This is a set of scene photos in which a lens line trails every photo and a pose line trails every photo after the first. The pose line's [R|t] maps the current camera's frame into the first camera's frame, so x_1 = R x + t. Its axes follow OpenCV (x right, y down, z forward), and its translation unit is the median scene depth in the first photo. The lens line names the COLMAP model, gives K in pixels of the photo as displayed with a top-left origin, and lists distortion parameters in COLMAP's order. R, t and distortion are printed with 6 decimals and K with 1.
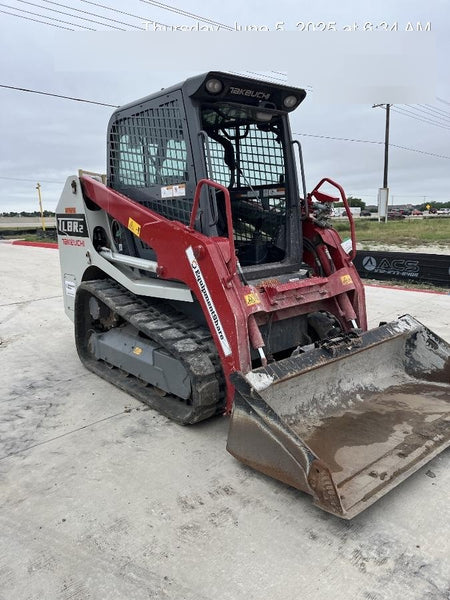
lens RADIAL K [[459.0, 0, 224.9], [0, 459.0, 308.6], [0, 0, 1]] dist [-0.003437, -0.001579]
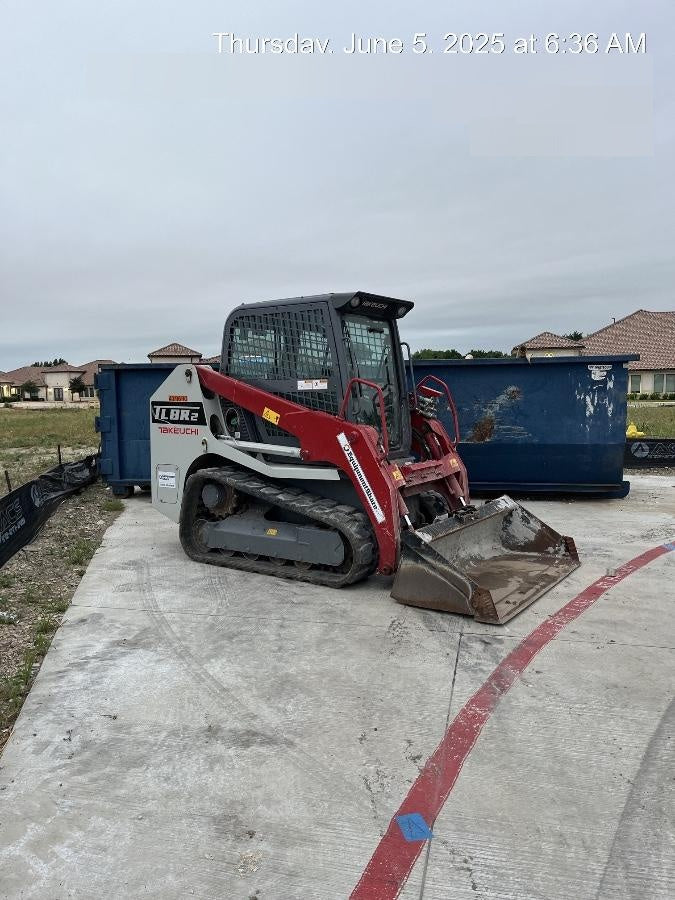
lens RADIAL K [[684.0, 0, 337.5], [0, 684.0, 450.0], [0, 0, 1]] dist [-0.001015, -0.001558]
pose [[0.965949, -0.001287, 0.258729, -0.470408], [0.035189, 0.991349, -0.126447, 0.113952], [-0.256328, 0.131246, 0.957638, -0.583862]]
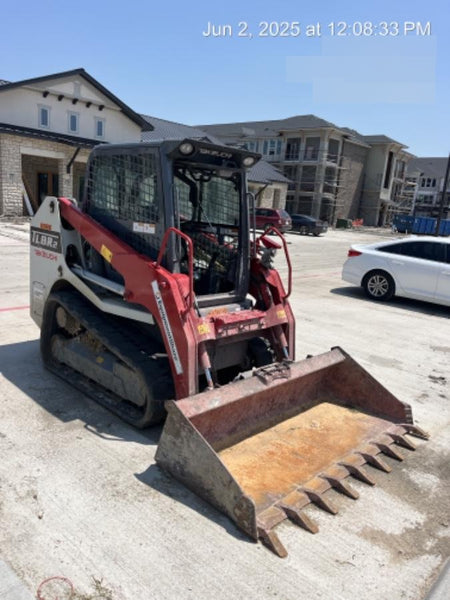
lens RADIAL K [[449.9, 0, 223.9], [0, 449.9, 293.7], [0, 0, 1]] dist [0.039153, 0.000452]
pose [[0.990282, 0.083950, 0.110880, -0.022895], [-0.081994, 0.996388, -0.022097, -0.076530], [-0.112335, 0.012790, 0.993588, -0.161132]]
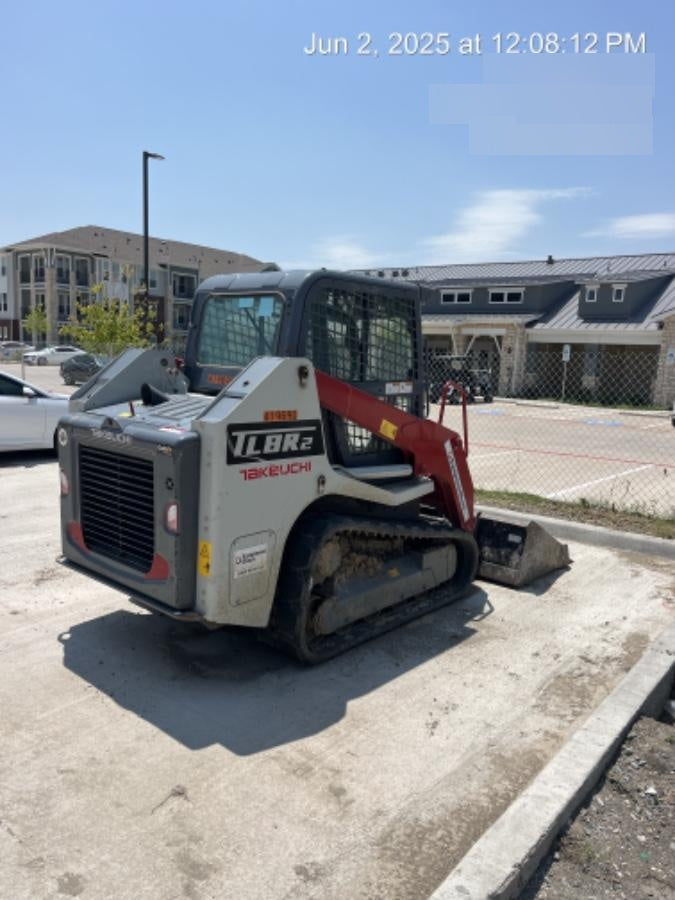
lens RADIAL K [[674.9, 0, 335.8], [0, 674.9, 440.6], [0, 0, 1]] dist [0.039153, 0.000452]
pose [[-0.136382, -0.108715, 0.984673, -1.438473], [0.173726, 0.975933, 0.131812, -0.344211], [-0.975305, 0.189040, -0.114213, 1.261381]]
